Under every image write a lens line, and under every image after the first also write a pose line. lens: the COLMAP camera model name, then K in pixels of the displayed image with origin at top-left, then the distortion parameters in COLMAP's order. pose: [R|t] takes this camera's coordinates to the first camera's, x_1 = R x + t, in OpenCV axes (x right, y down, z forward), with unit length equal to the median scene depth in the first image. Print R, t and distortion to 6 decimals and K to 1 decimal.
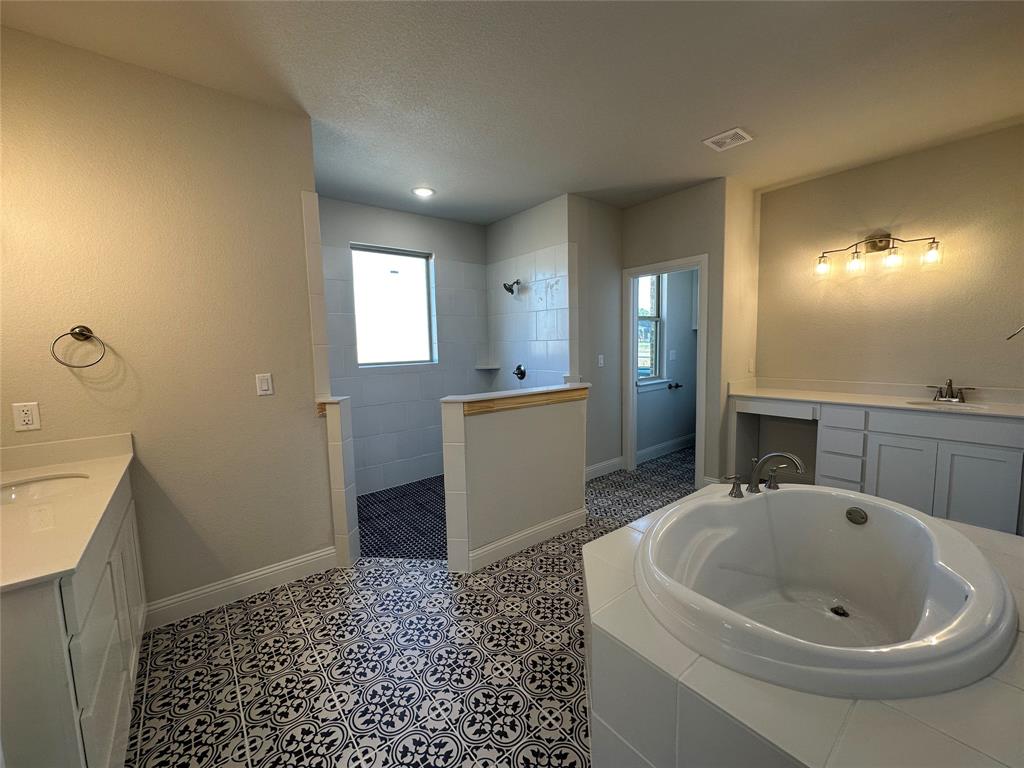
lens RADIAL K [[407.3, 0, 531.6], [0, 407.3, 382.2], [0, 0, 1]] dist [-0.000665, -0.000437]
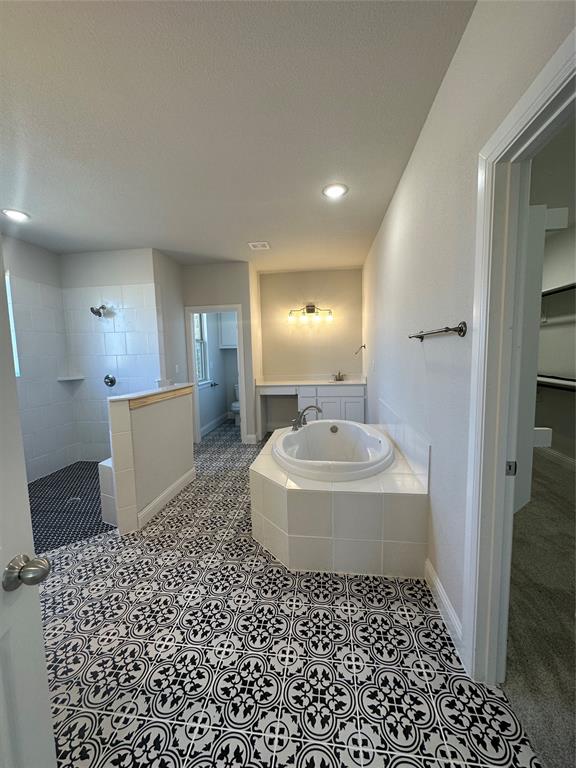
lens RADIAL K [[305.5, 0, 289.6], [0, 305.5, 383.4], [0, 0, 1]] dist [-0.000665, -0.000437]
pose [[0.711691, -0.061898, 0.699761, -0.333615], [0.075824, 0.997060, 0.011079, 0.017382], [-0.698389, 0.045174, 0.714291, -0.044838]]
